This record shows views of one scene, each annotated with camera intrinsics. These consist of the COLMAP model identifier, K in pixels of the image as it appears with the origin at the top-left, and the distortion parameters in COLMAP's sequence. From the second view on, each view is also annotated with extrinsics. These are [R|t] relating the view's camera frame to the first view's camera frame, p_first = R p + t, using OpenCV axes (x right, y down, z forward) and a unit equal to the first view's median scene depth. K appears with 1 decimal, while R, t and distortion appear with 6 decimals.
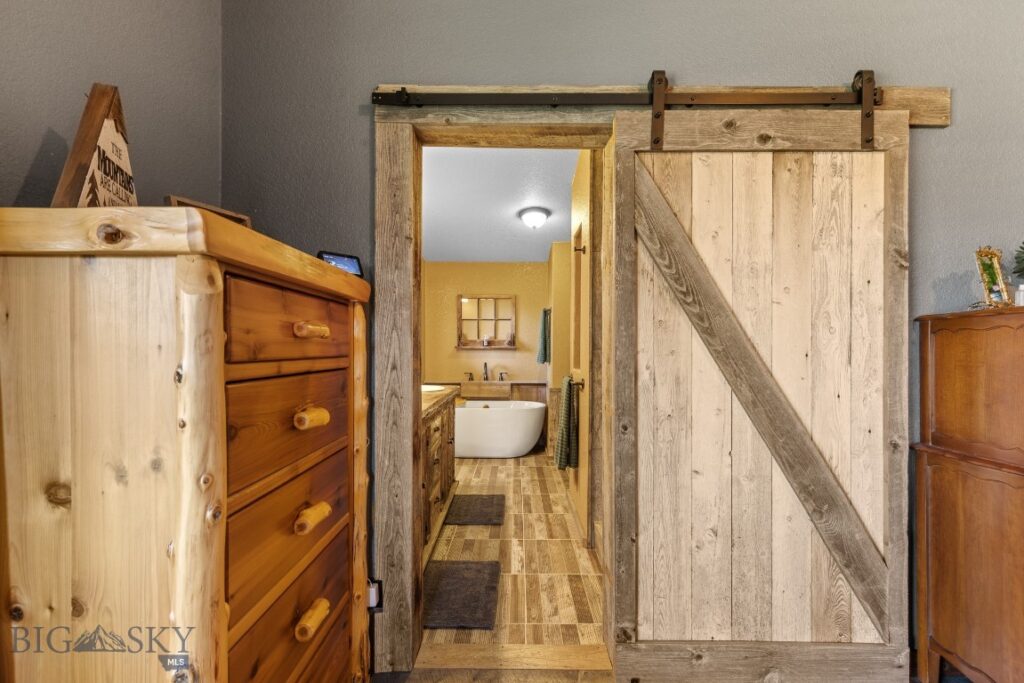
lens RADIAL K [[463.9, 0, 512.0], [0, 463.9, 350.5], [0, 0, 1]] dist [0.007725, -0.000084]
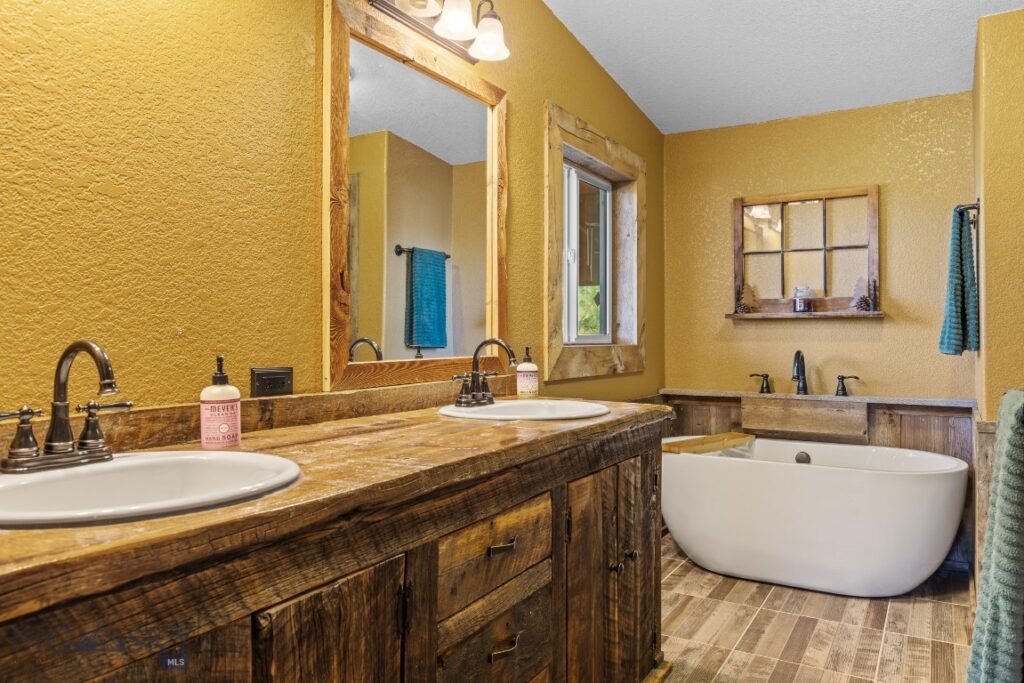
lens RADIAL K [[712.8, 0, 520.8], [0, 712.8, 322.1], [0, 0, 1]] dist [-0.001603, -0.001744]
pose [[0.867342, -0.010296, -0.497605, 0.044850], [-0.003915, 0.999614, -0.027508, 0.018415], [0.497697, 0.025808, 0.866967, 0.310199]]
